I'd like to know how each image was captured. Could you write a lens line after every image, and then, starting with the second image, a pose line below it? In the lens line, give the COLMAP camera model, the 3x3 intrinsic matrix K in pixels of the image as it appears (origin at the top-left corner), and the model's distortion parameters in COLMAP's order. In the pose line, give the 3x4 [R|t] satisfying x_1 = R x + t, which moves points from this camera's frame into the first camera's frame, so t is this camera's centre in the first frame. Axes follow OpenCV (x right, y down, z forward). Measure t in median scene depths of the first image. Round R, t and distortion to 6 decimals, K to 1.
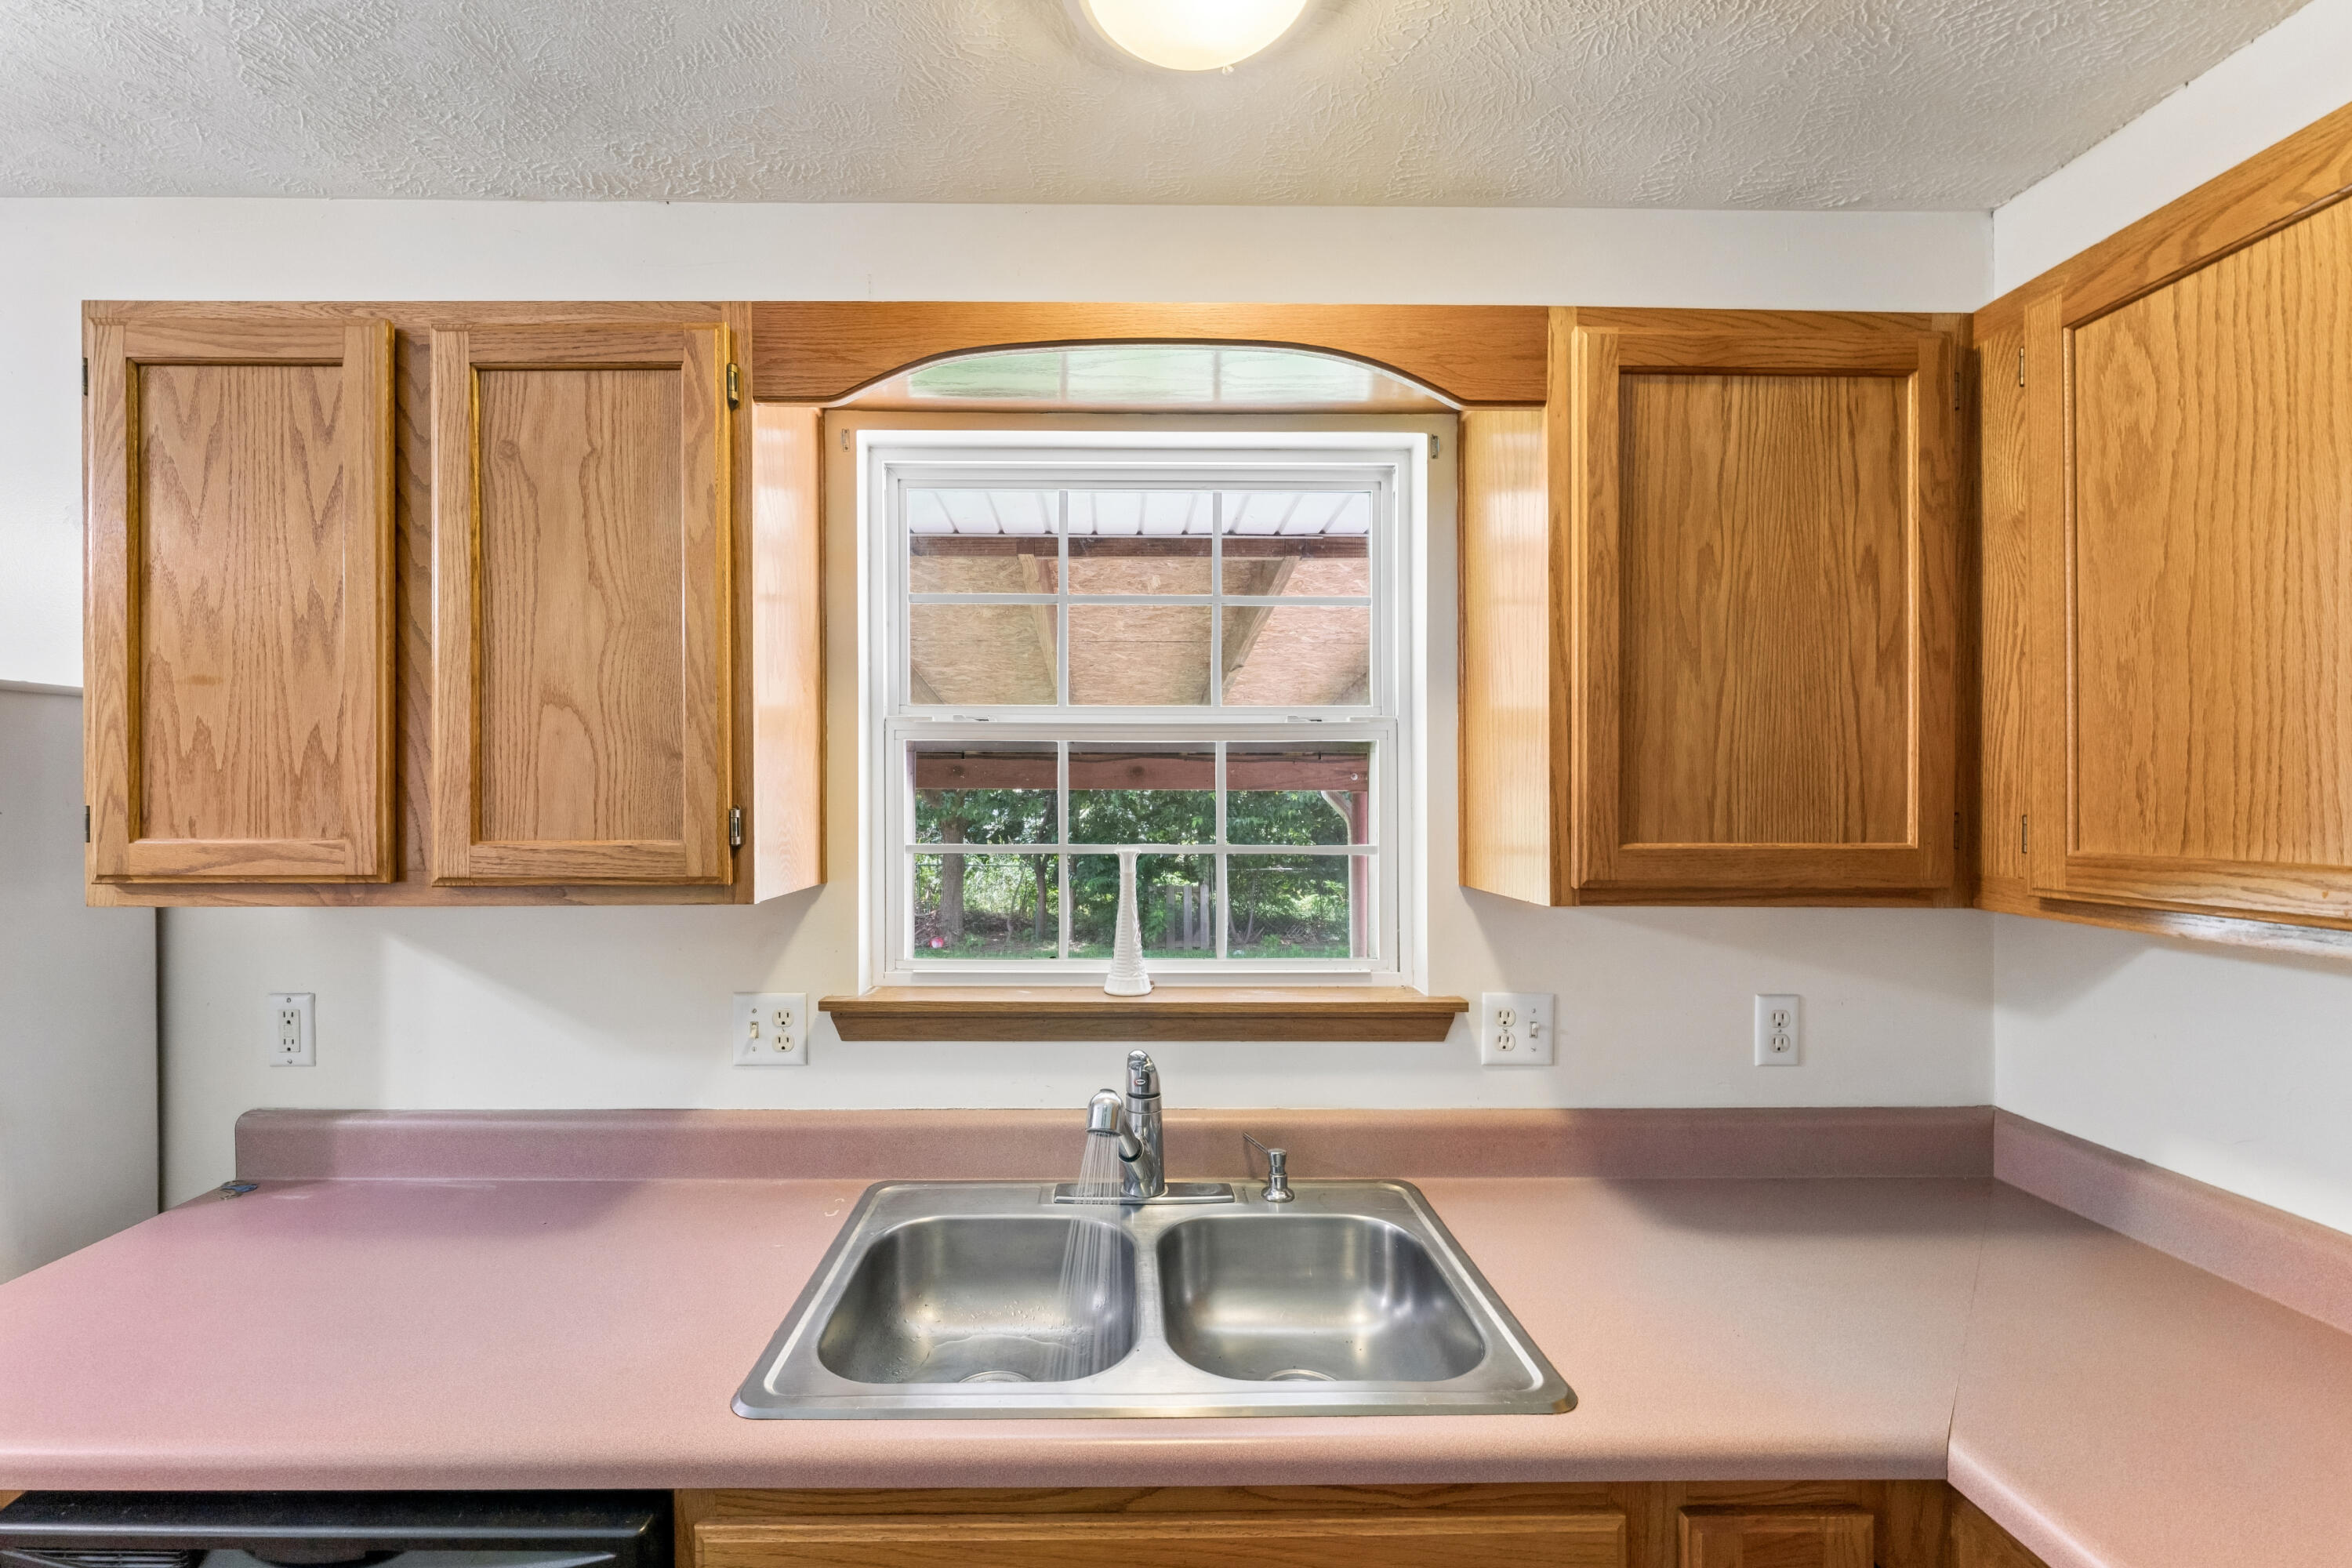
lens RADIAL K [[941.8, 0, 1167.6], [0, 941.8, 796.3], [0, 0, 1]] dist [0.001429, 0.000144]
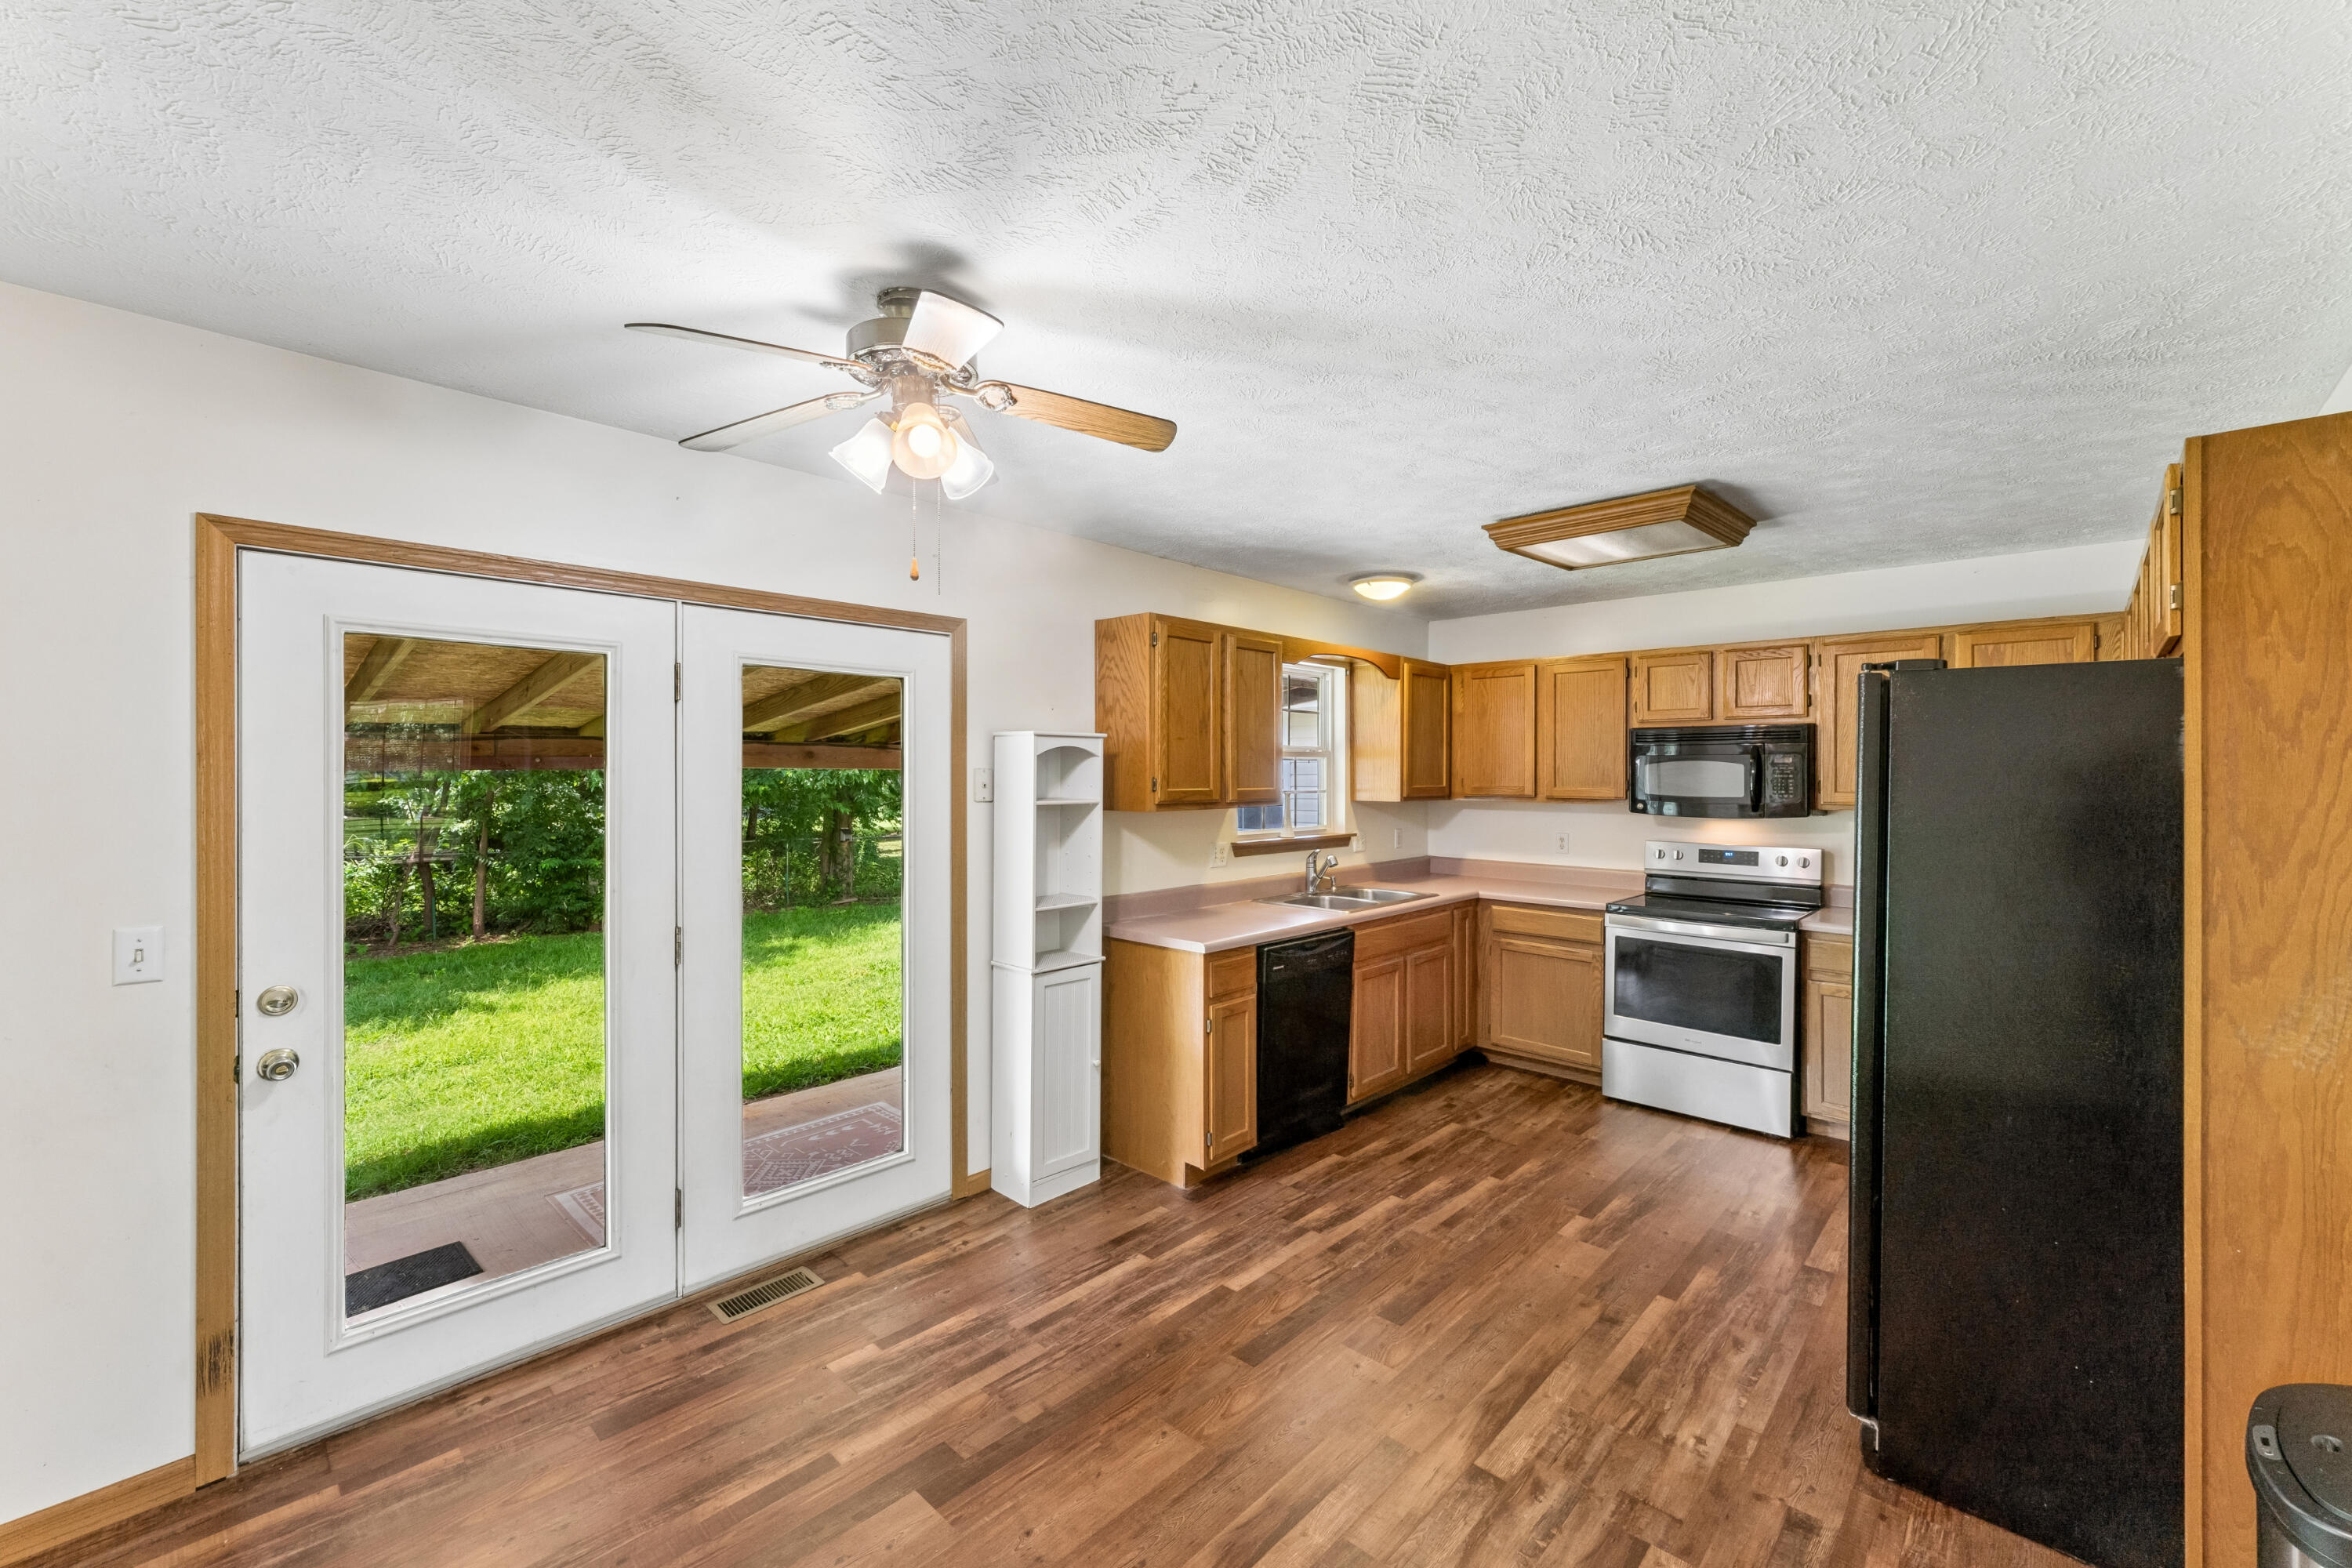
lens RADIAL K [[941.8, 0, 1168.3], [0, 941.8, 775.3], [0, 0, 1]] dist [0.001429, 0.000144]
pose [[0.701523, 0.002366, 0.712643, -3.269618], [-0.005133, 0.999985, 0.001733, 0.000484], [-0.712628, -0.004874, 0.701525, -1.172557]]
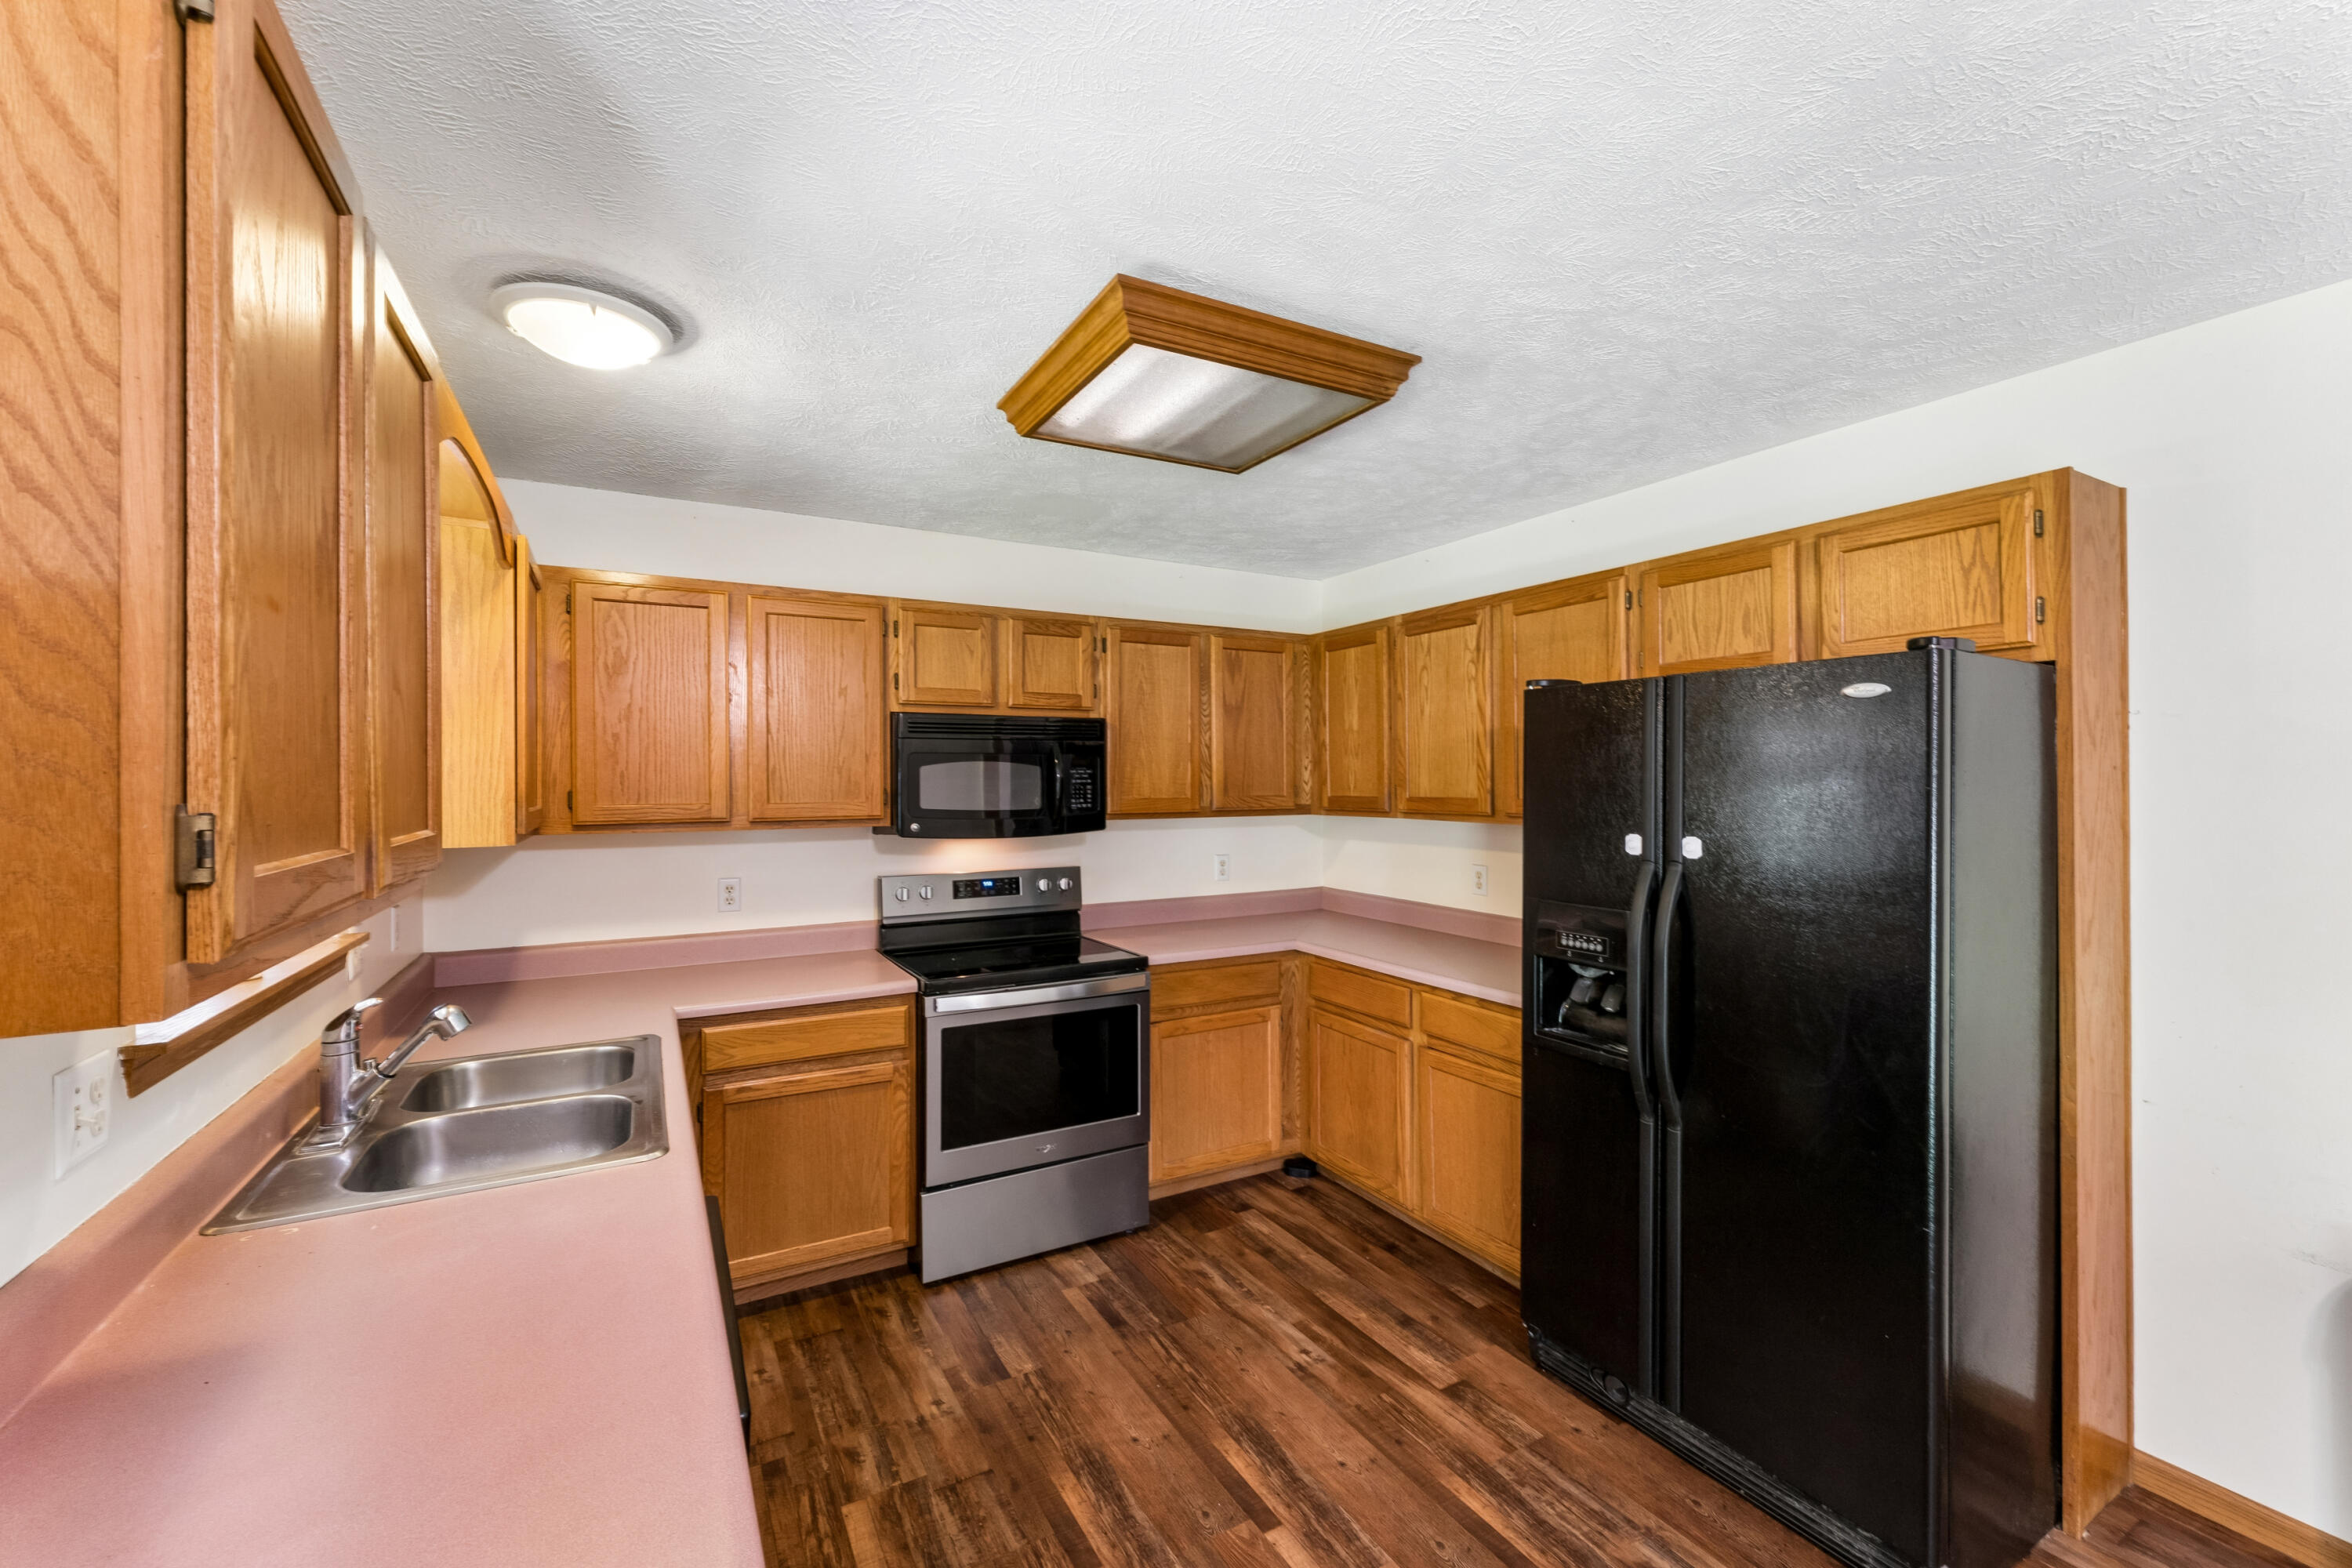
lens RADIAL K [[941.8, 0, 1181.6], [0, 941.8, 787.6], [0, 0, 1]] dist [0.001429, 0.000144]
pose [[-0.489933, -0.001345, 0.871759, -1.816582], [0.002062, 0.999994, 0.002702, 0.007460], [-0.871758, 0.003121, -0.489927, 0.776821]]
